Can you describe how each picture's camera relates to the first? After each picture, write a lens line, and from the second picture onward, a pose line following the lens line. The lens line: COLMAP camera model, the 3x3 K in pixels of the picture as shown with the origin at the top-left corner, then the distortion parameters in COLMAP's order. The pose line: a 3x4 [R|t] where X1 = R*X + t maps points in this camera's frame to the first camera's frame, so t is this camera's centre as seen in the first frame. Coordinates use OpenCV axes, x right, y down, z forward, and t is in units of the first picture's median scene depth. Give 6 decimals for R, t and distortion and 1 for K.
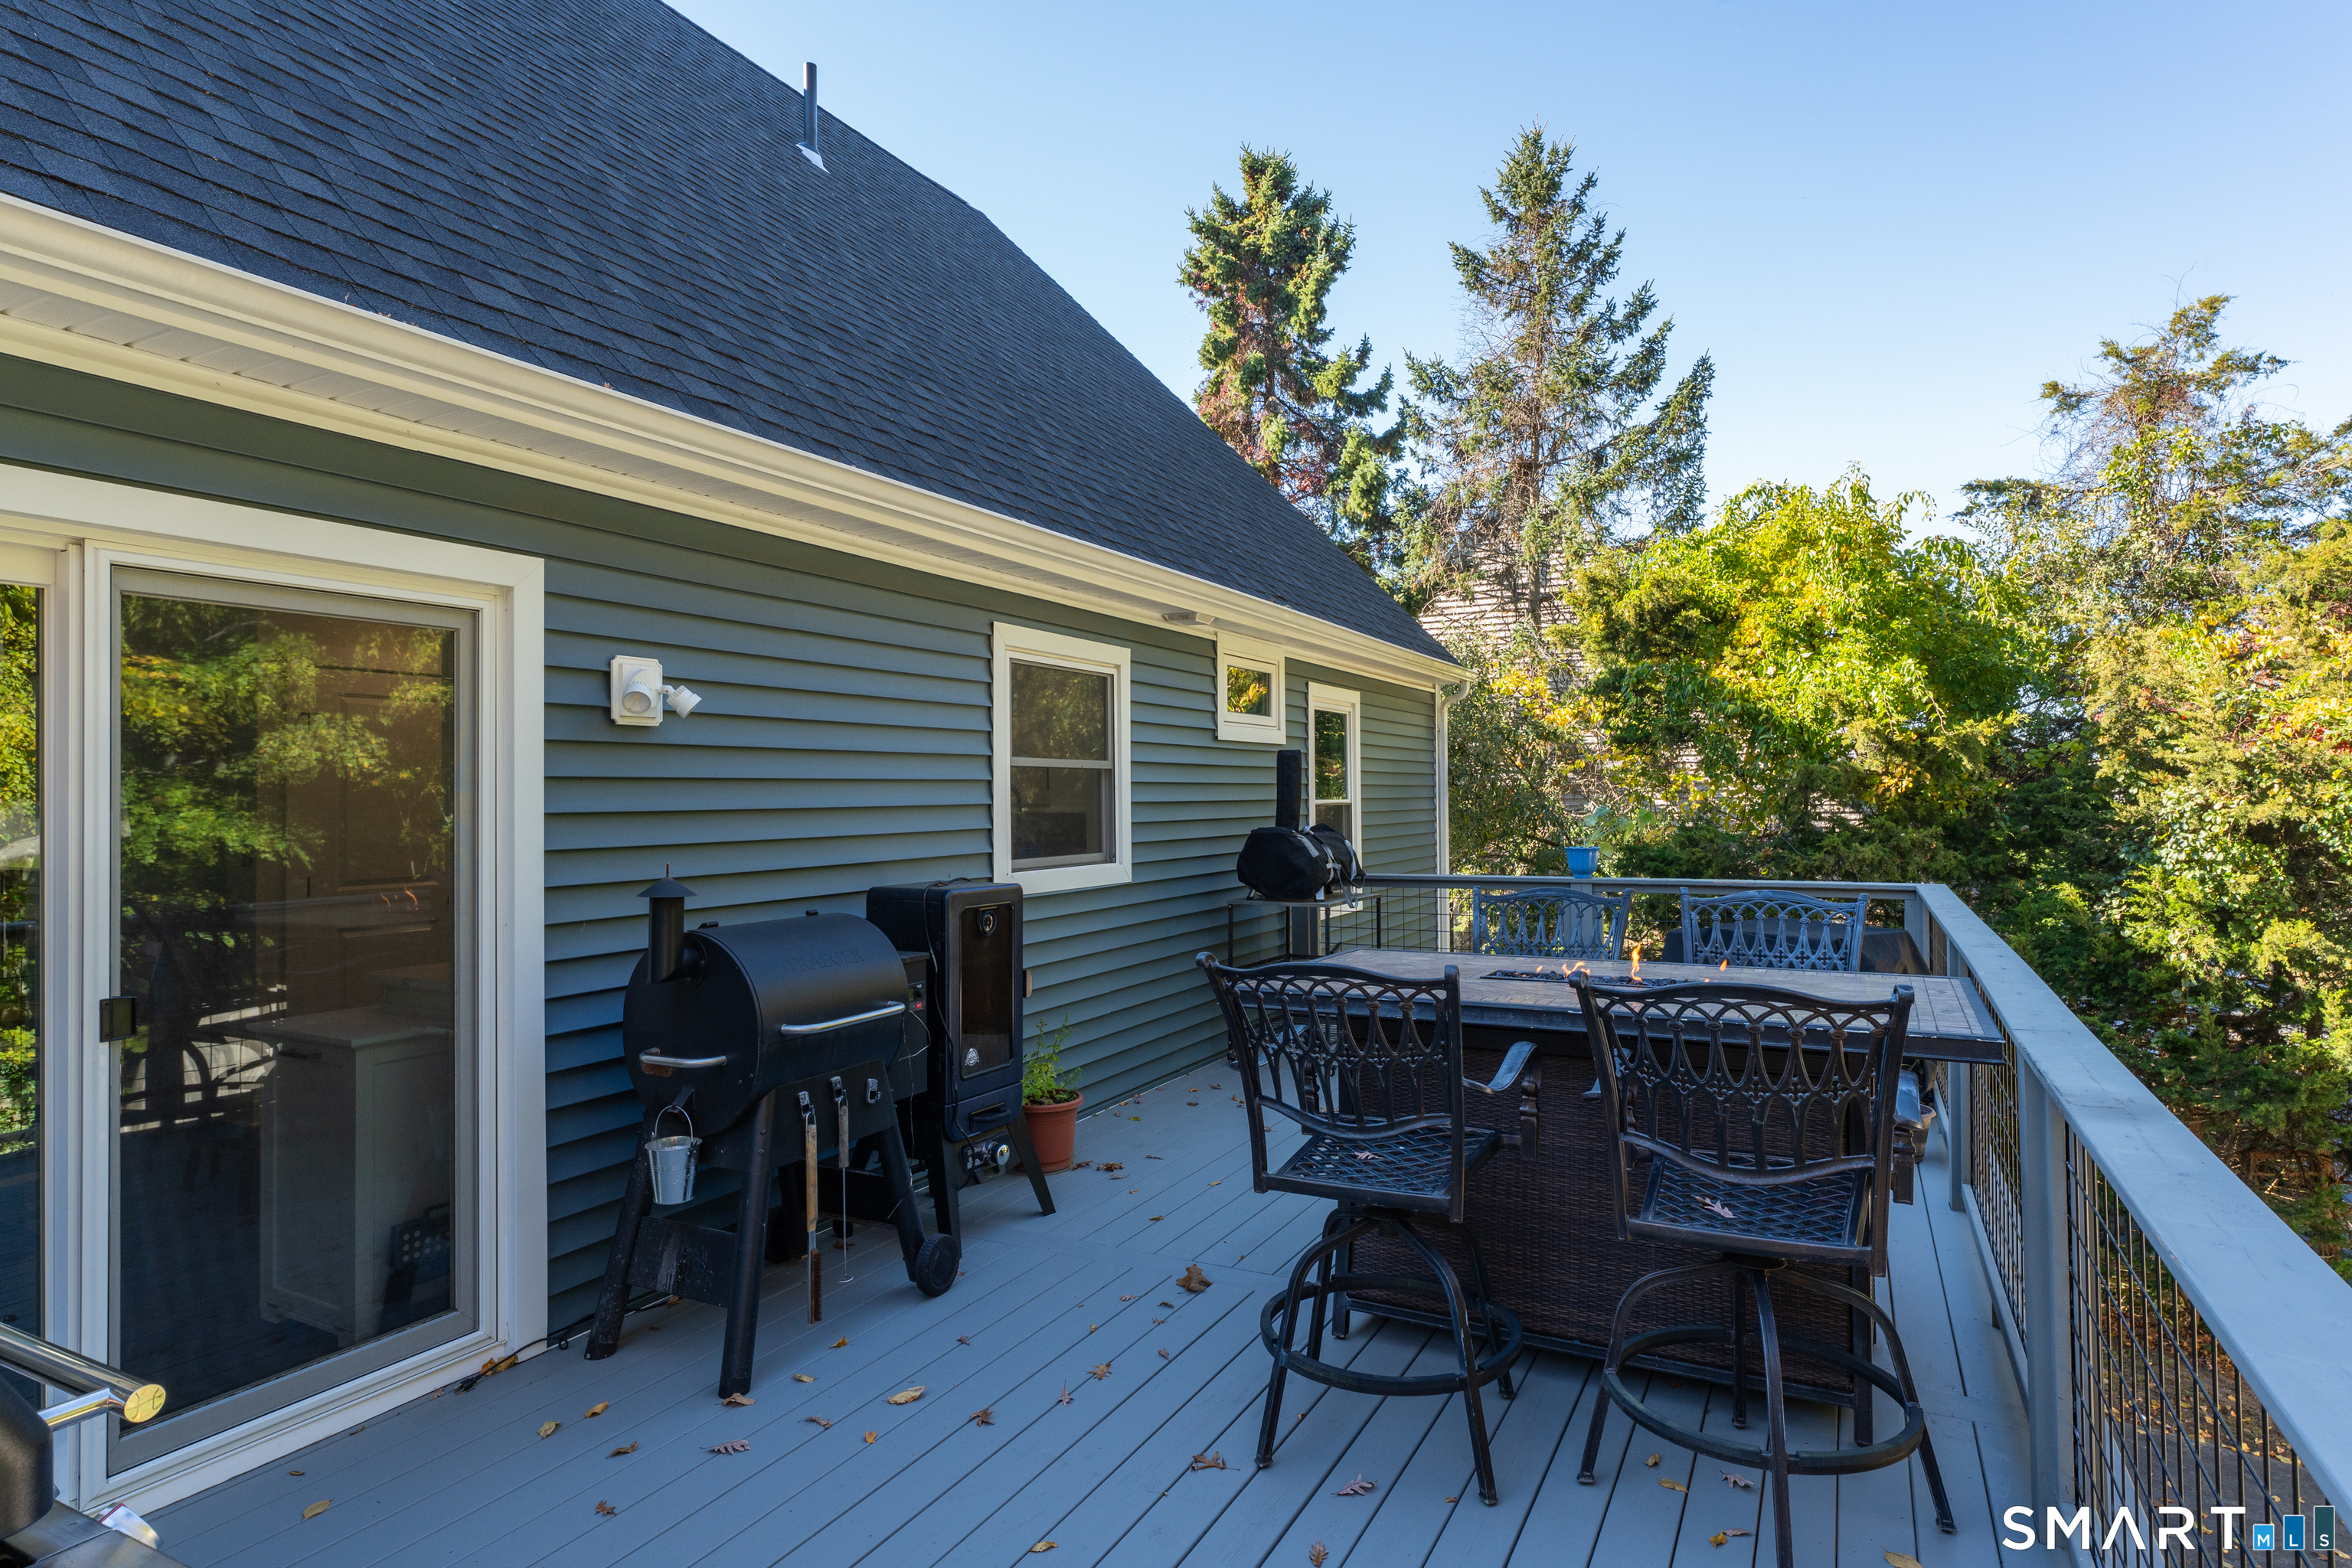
lens RADIAL K [[1298.7, 0, 1172.5], [0, 1298.7, 777.7], [0, 0, 1]] dist [0.000338, 0.000118]
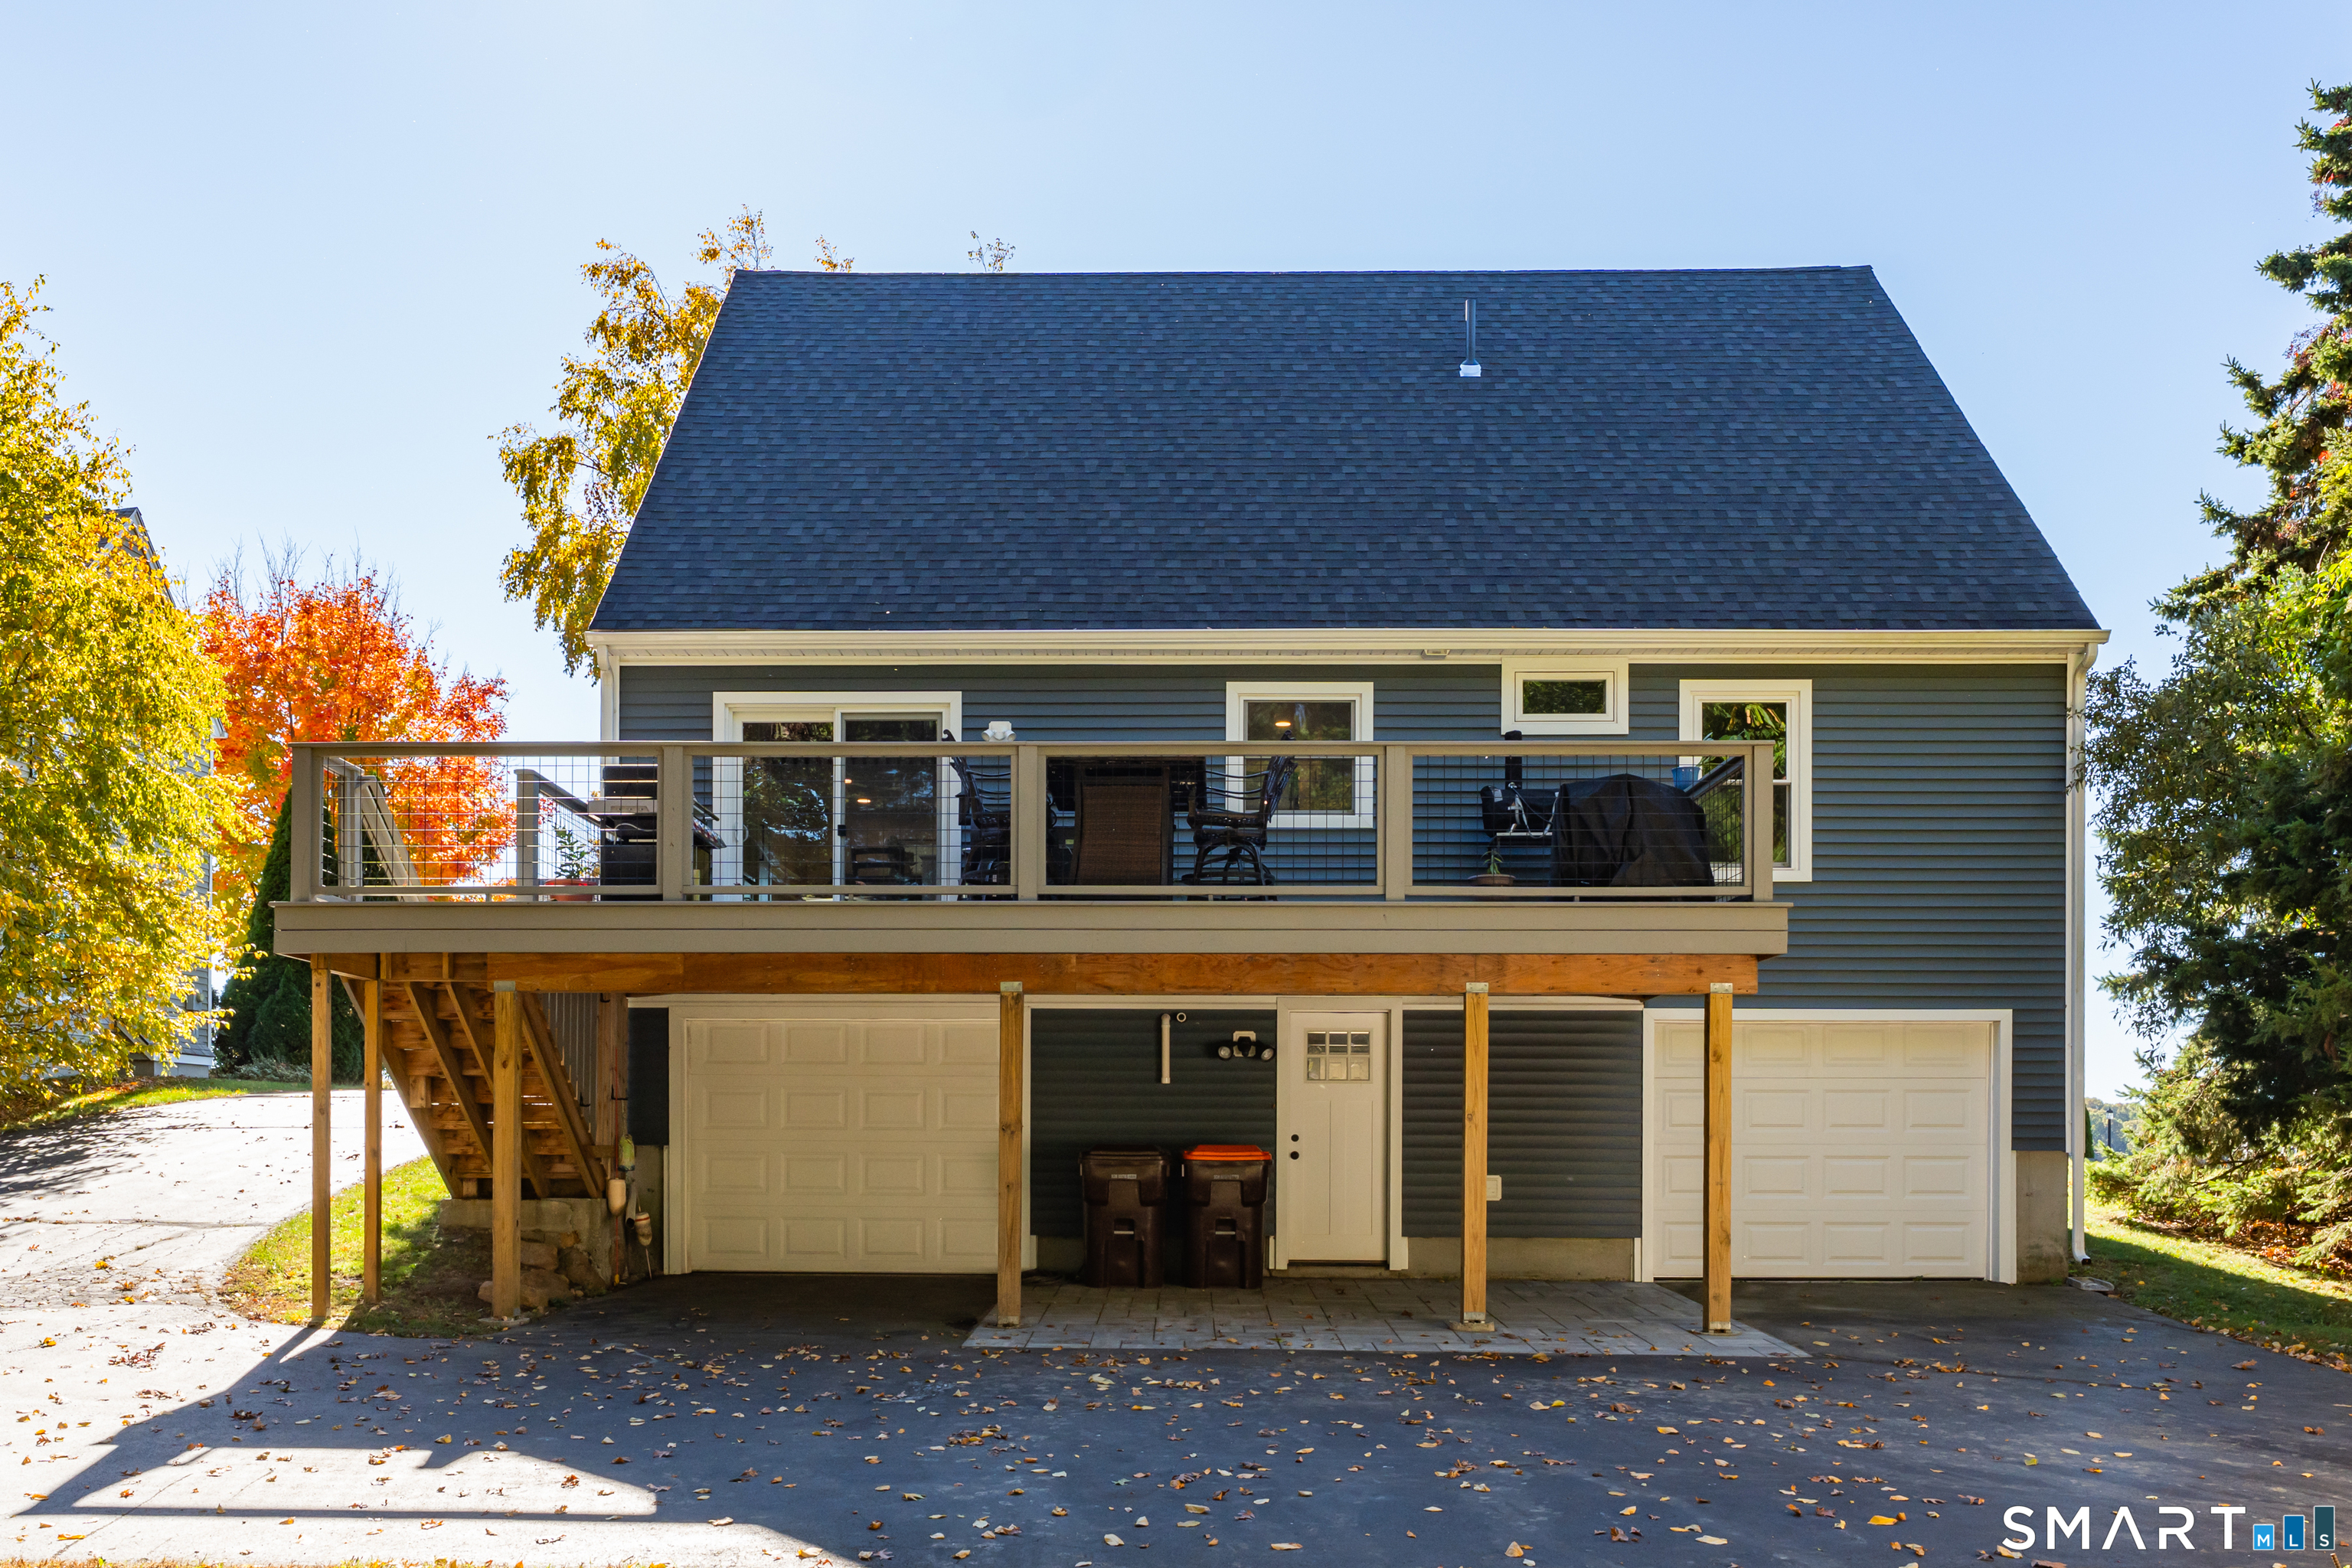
lens RADIAL K [[1623.7, 0, 1176.6], [0, 1623.7, 784.2], [0, 0, 1]] dist [-0.001624, -0.000061]
pose [[0.445835, 0.005101, -0.895101, 1.782538], [0.006418, 0.999940, 0.008895, 0.008564], [0.895092, -0.009710, 0.445775, -0.129828]]
